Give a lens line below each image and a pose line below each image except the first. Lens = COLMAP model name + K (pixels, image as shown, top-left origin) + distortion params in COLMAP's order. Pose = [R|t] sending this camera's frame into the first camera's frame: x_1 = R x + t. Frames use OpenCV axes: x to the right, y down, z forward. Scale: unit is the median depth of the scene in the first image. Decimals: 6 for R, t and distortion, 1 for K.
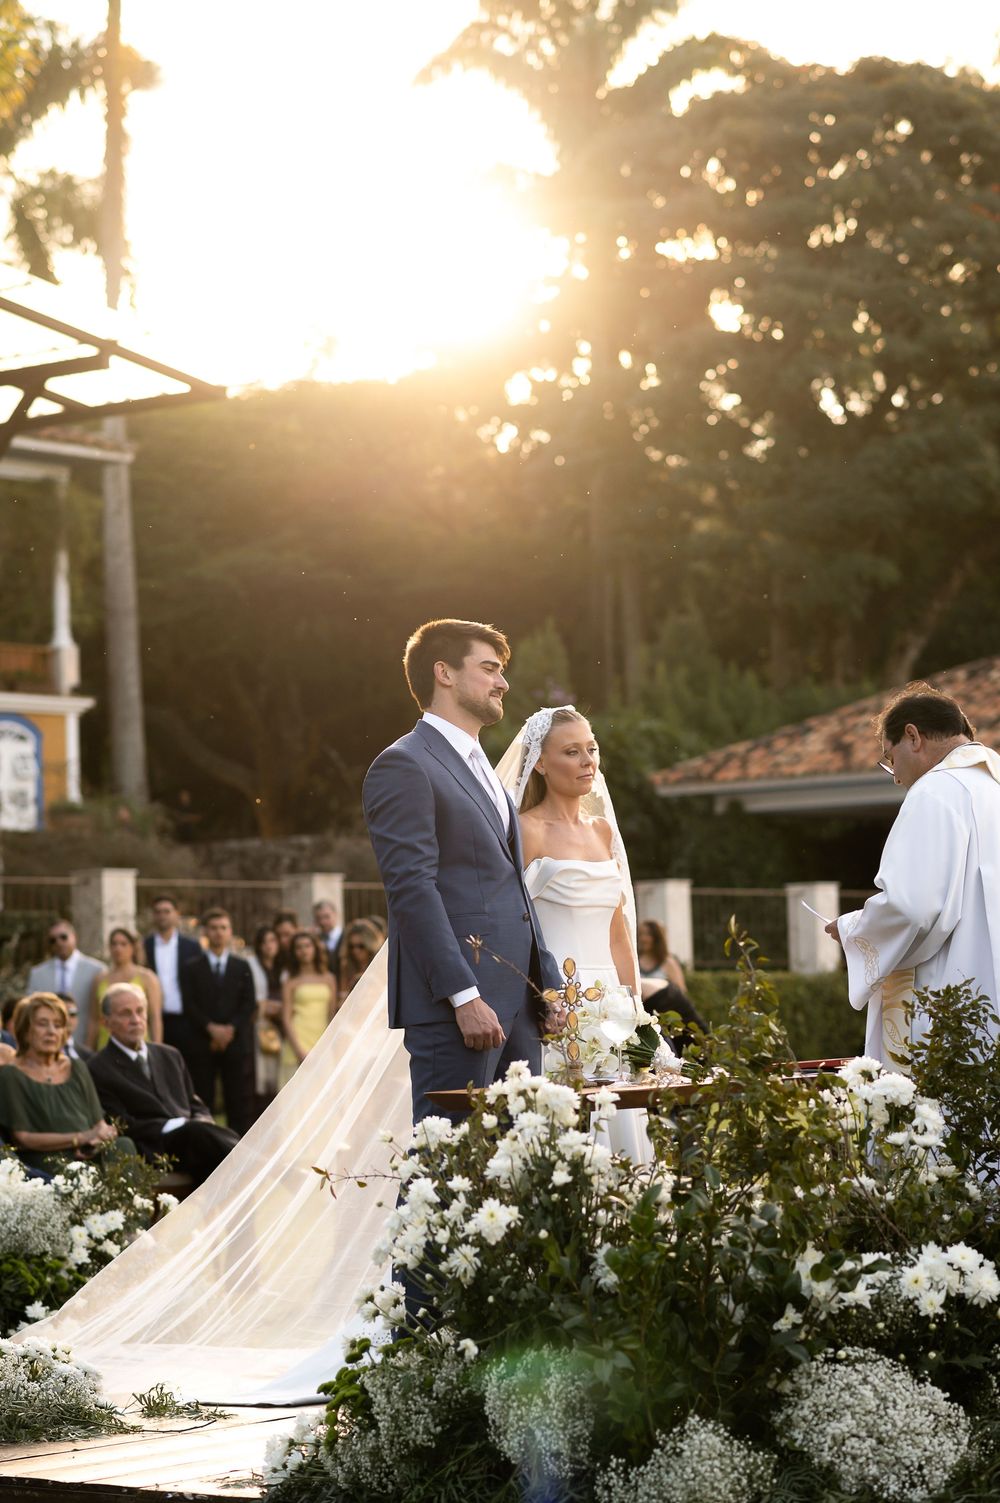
lens RADIAL K [[3734.7, 0, 501.2], [0, 3734.7, 796.5], [0, 0, 1]] dist [-0.029292, -0.228009]
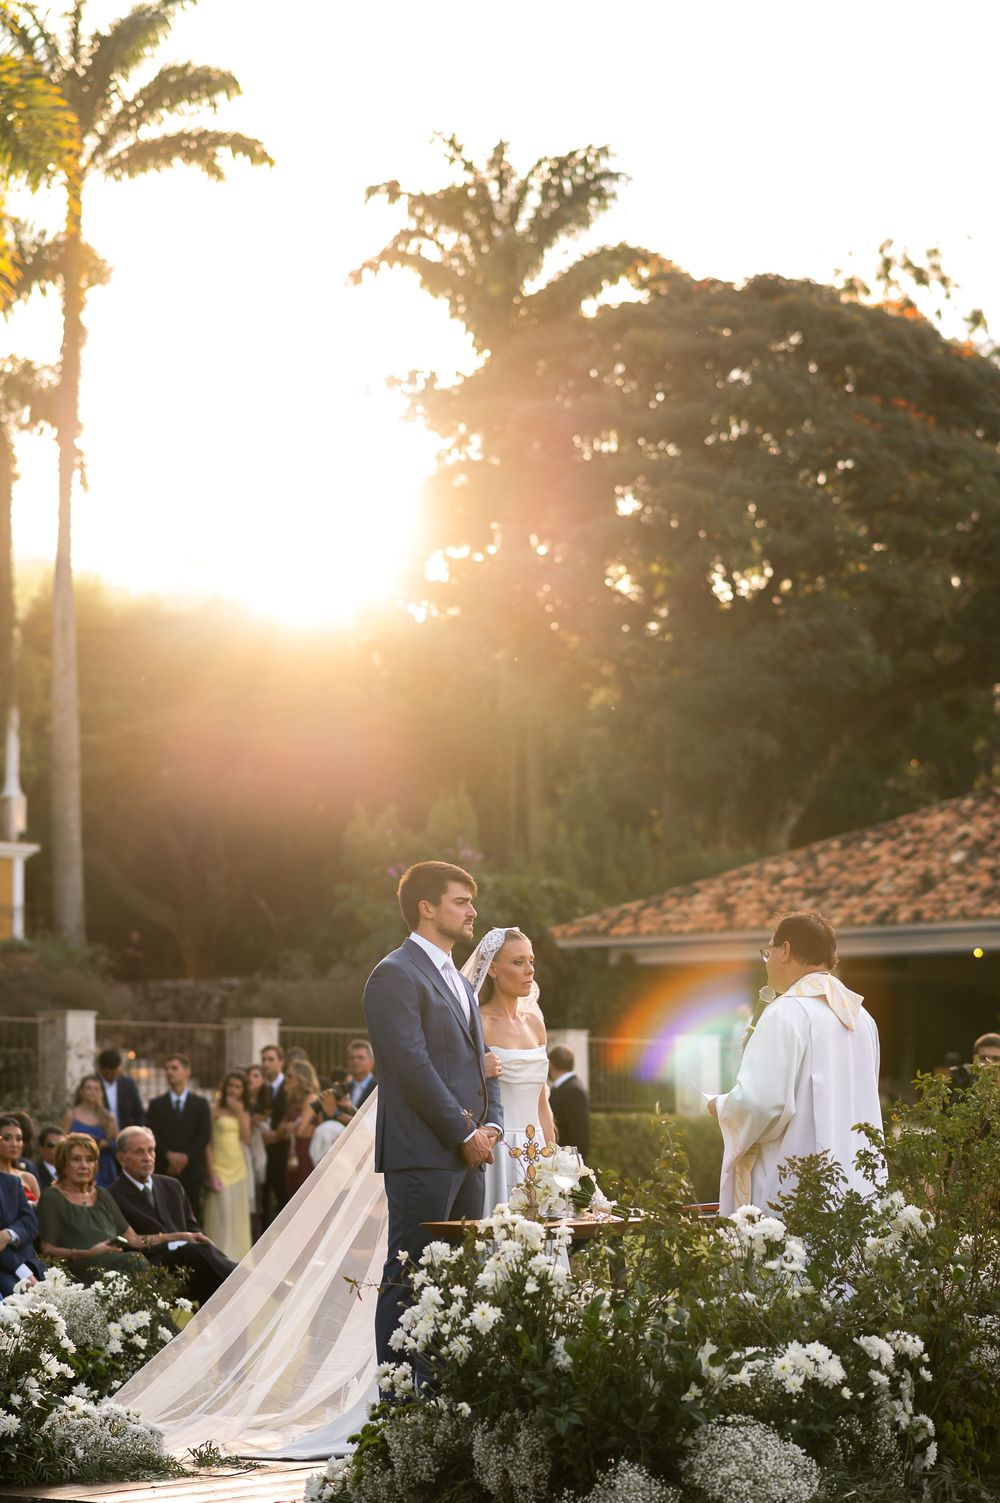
lens RADIAL K [[3646.0, 0, 500.0], [0, 3646.0, 751.5], [0, 0, 1]] dist [0.019278, -0.075077]
pose [[0.999235, 0.025769, 0.029405, -0.033613], [-0.024344, 0.998559, -0.047822, -0.026890], [-0.030595, 0.047070, 0.998423, -0.304752]]
